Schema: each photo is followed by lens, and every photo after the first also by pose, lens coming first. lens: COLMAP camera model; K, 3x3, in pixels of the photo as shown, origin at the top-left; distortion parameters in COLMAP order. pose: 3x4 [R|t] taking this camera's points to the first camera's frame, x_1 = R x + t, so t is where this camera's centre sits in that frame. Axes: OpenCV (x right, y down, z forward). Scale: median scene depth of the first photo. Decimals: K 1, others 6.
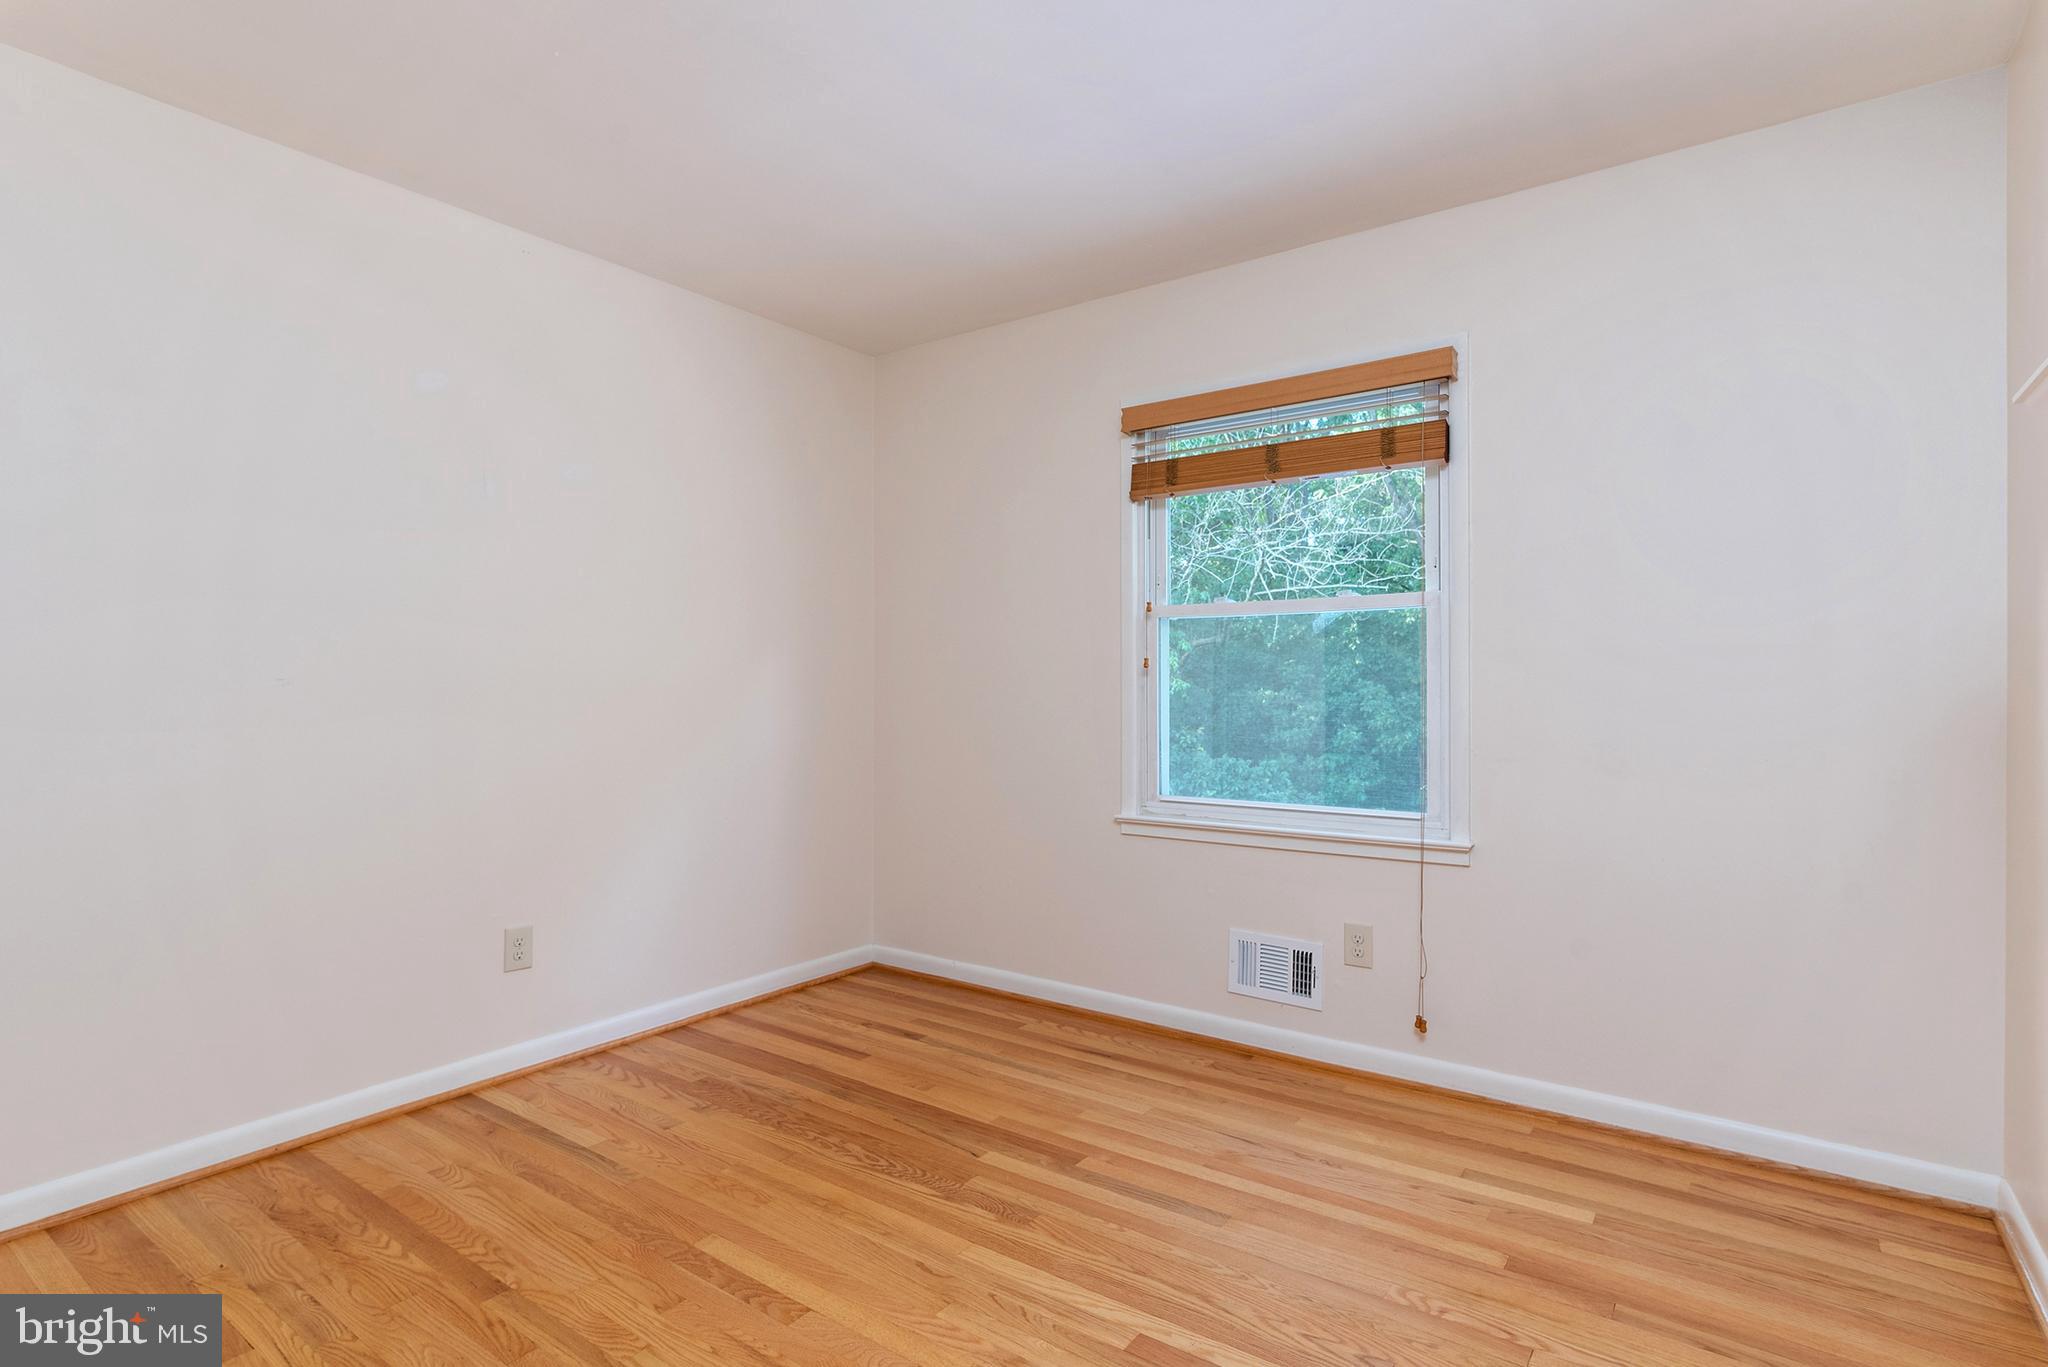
lens RADIAL K [[1020.5, 0, 1026.5], [0, 1020.5, 679.1], [0, 0, 1]] dist [-0.002996, -0.001144]
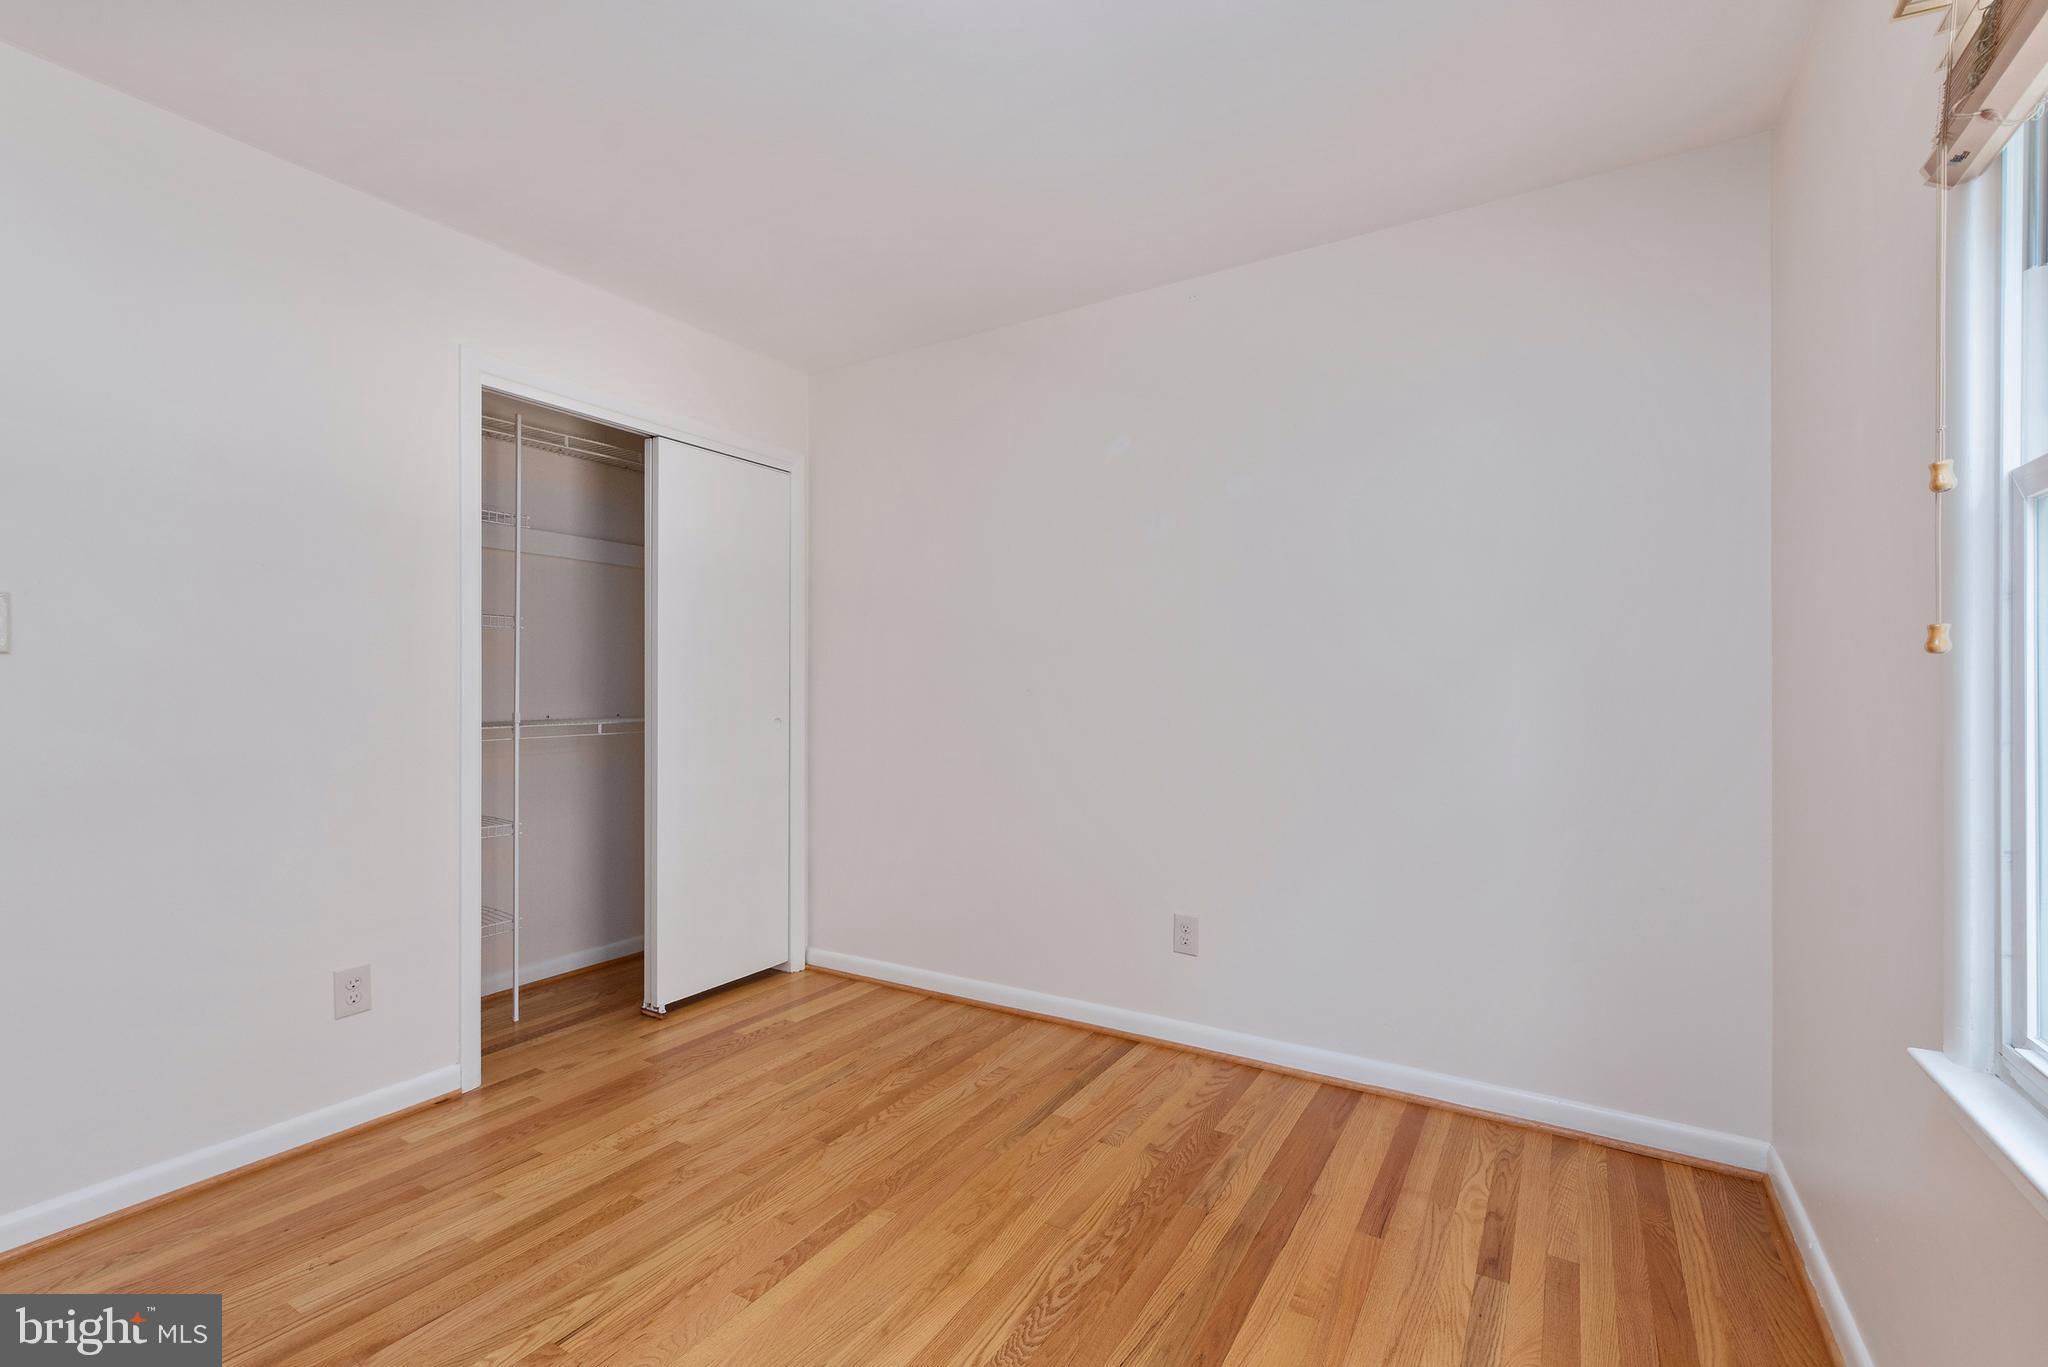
lens RADIAL K [[885.0, 0, 1023.5], [0, 885.0, 686.1], [0, 0, 1]] dist [0.000304, -0.000019]
pose [[0.103145, -0.000608, -0.994666, 0.474371], [-0.003672, 0.999993, -0.000992, -0.003340], [0.994660, 0.003755, 0.103142, 0.788848]]
